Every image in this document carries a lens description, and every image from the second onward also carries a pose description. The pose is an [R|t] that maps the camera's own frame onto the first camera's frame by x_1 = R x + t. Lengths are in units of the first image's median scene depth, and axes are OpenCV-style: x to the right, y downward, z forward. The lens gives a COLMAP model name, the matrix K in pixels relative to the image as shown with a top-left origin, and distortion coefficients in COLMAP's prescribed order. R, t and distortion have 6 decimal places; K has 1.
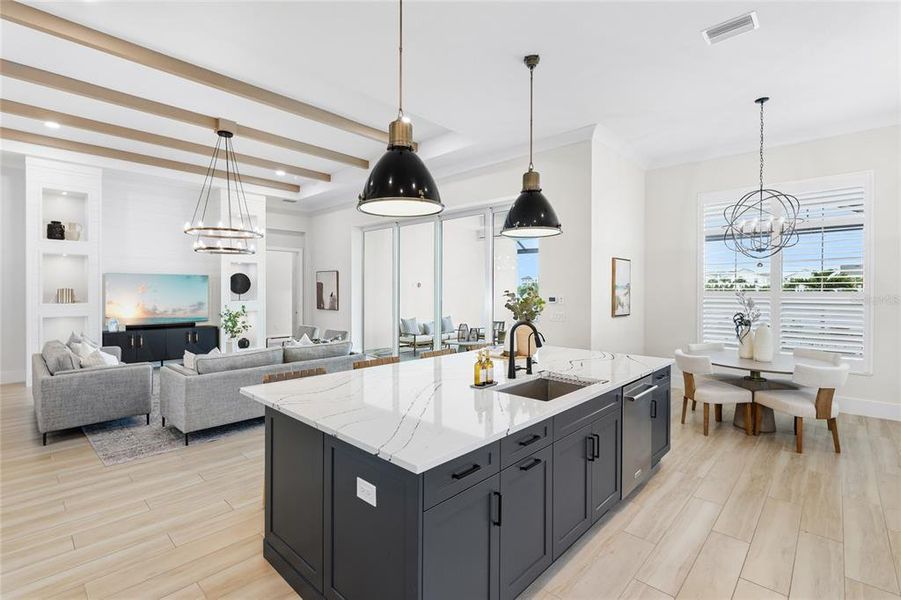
lens RADIAL K [[398.8, 0, 450.1], [0, 398.8, 295.0], [0, 0, 1]] dist [0.001454, -0.000047]
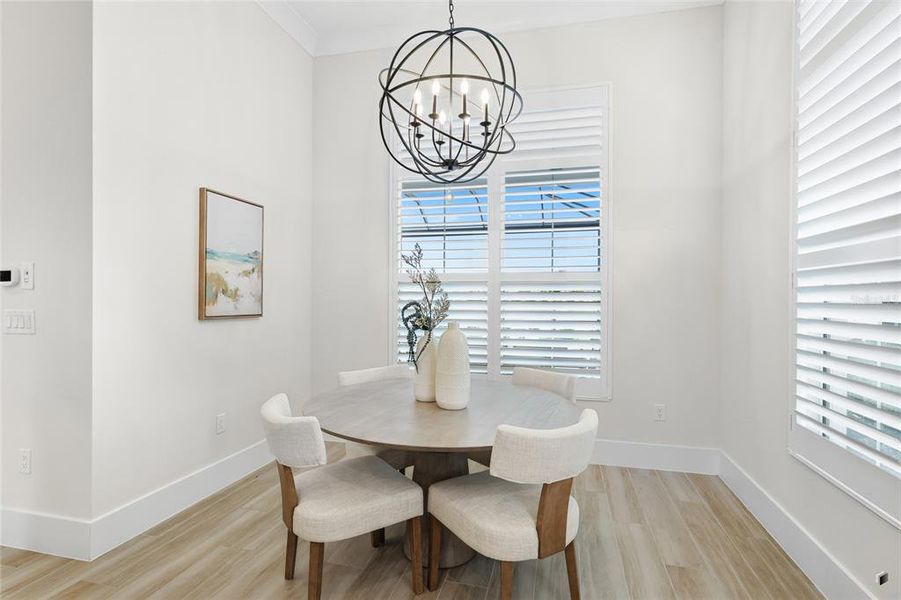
lens RADIAL K [[451.7, 0, 451.6], [0, 451.7, 300.0], [0, 0, 1]] dist [0.003447, 0.000107]
pose [[0.864038, 0.001402, 0.503424, 0.508133], [0.000102, 0.999996, -0.002961, 0.043937], [-0.503426, 0.002610, 0.864034, 0.540149]]
